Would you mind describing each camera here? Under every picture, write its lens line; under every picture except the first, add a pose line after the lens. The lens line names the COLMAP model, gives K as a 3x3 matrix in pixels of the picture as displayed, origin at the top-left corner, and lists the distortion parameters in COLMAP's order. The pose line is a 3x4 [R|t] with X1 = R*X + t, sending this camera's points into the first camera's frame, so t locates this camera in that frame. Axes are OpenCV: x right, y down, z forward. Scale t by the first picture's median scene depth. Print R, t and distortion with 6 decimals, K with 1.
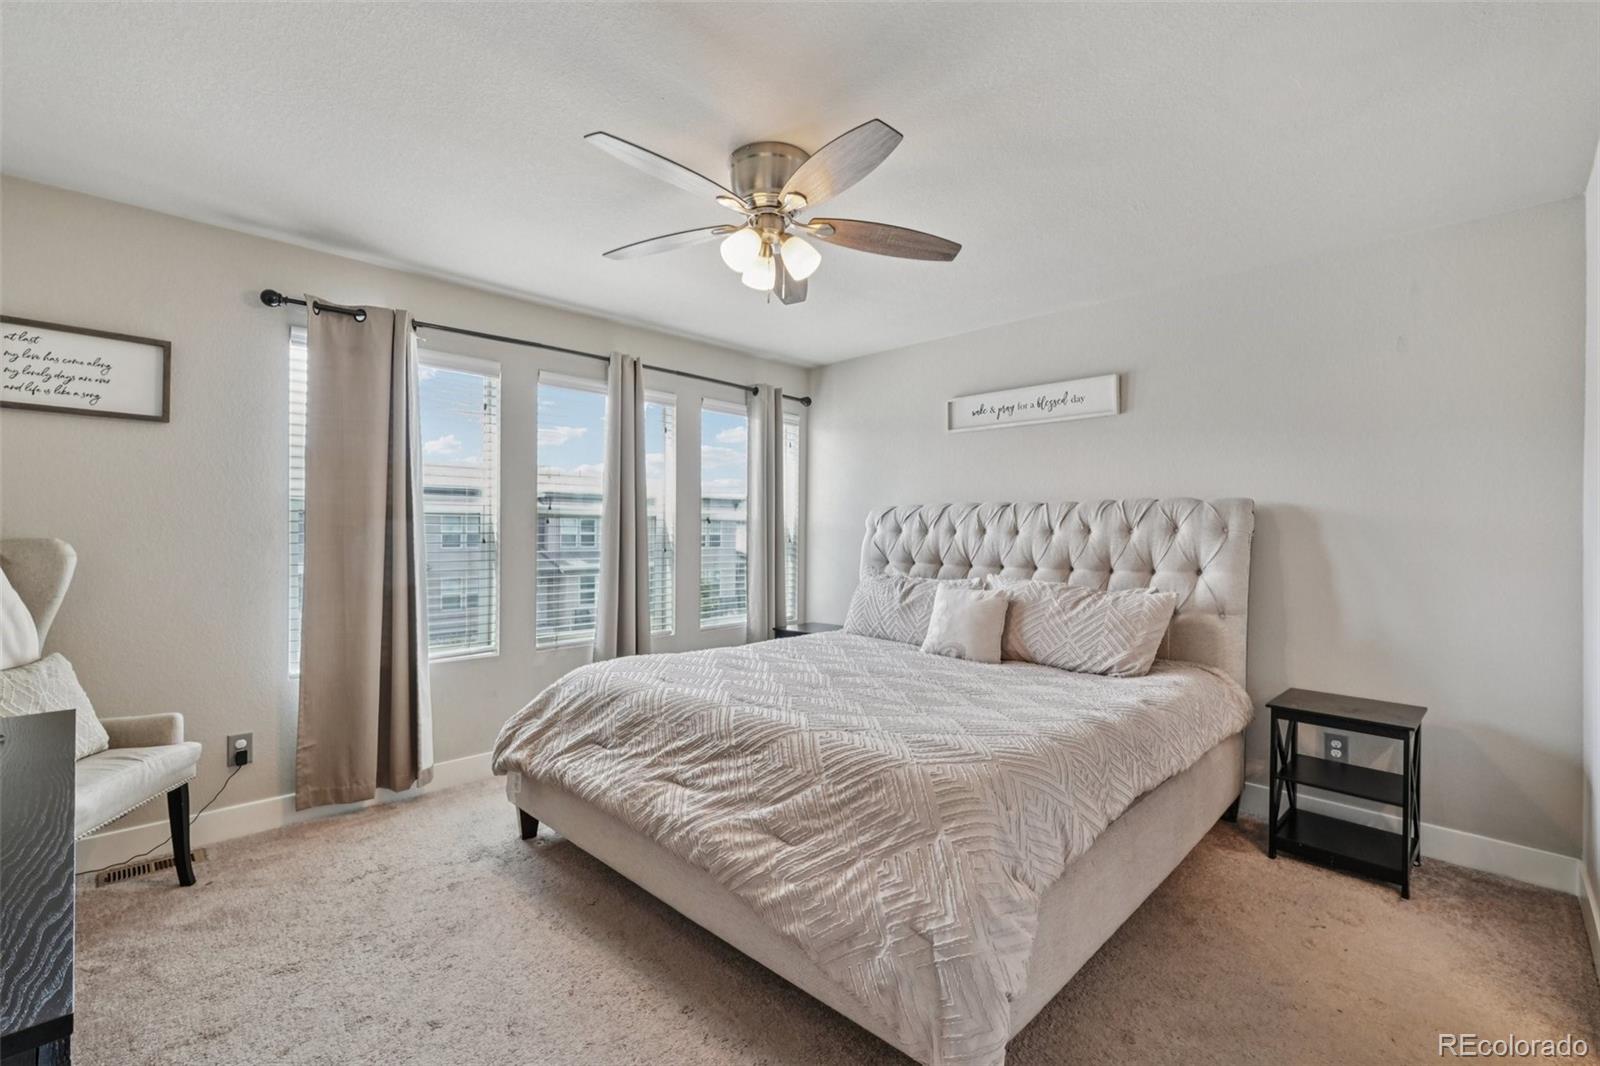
lens RADIAL K [[701.4, 0, 801.0], [0, 701.4, 534.4], [0, 0, 1]] dist [-0.009005, 0.003176]
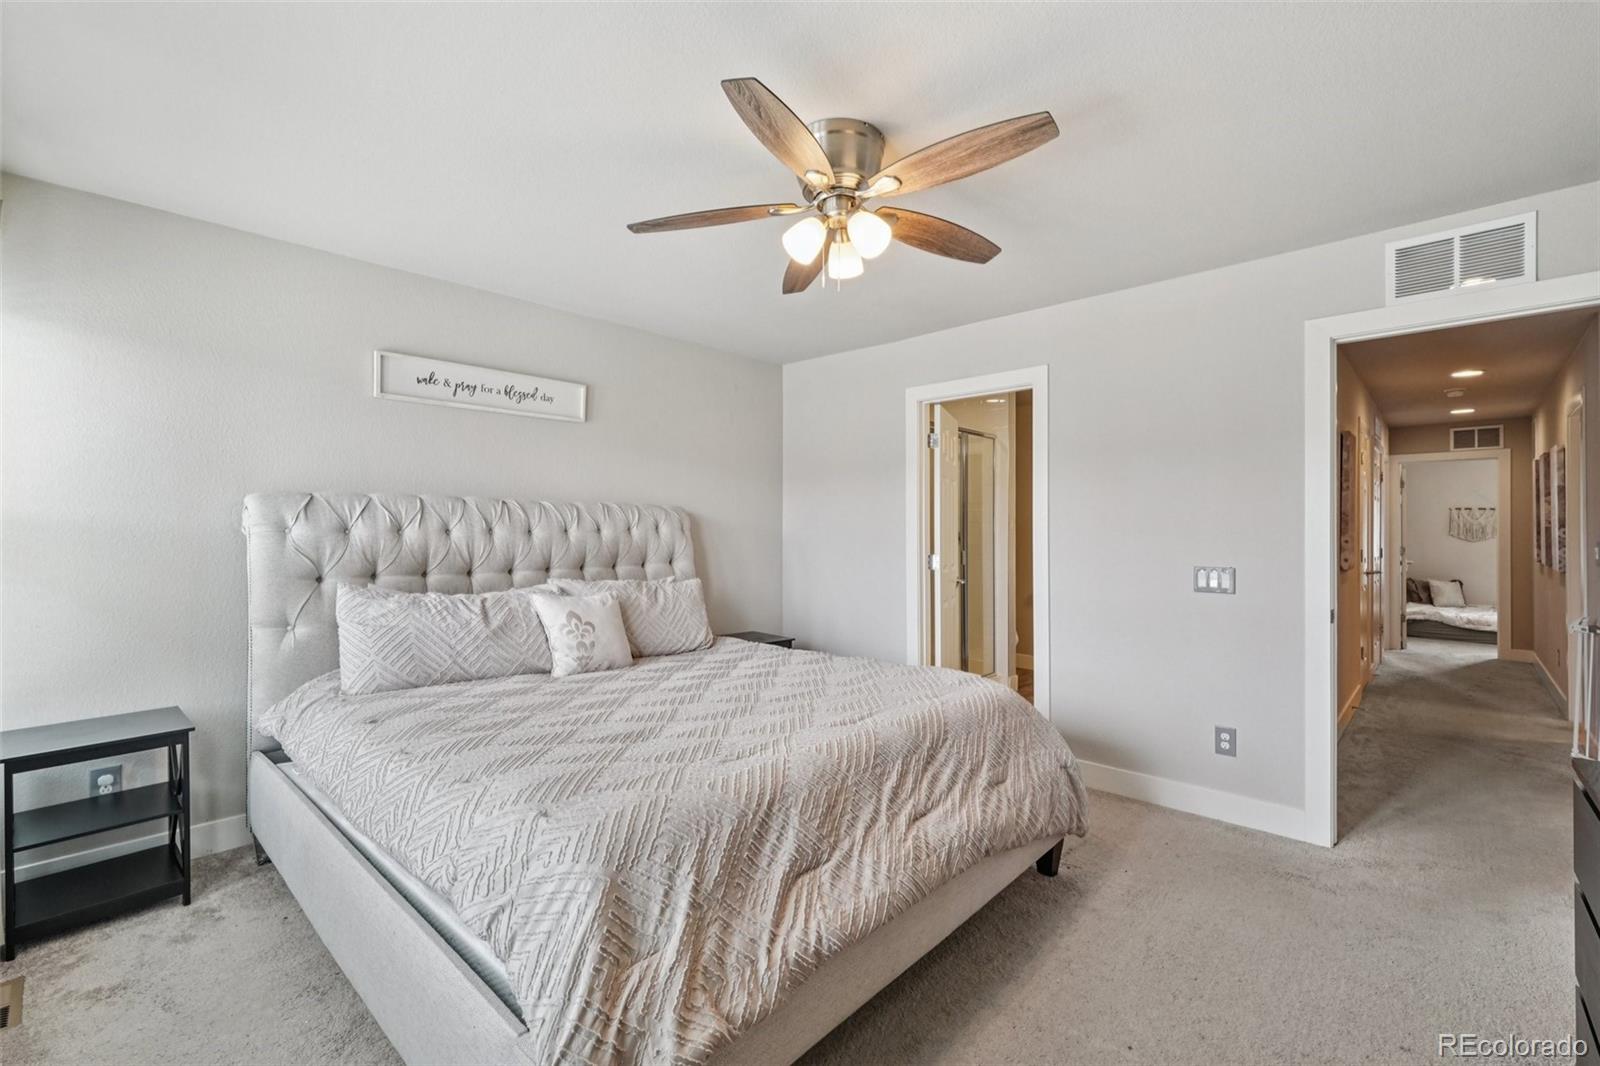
lens RADIAL K [[701.4, 0, 797.1], [0, 701.4, 534.0], [0, 0, 1]] dist [-0.009005, 0.003176]
pose [[-0.014616, -0.005802, 0.999876, -1.033562], [0.011644, 0.999914, 0.005973, -0.004977], [-0.999825, 0.011730, -0.014548, 1.147038]]
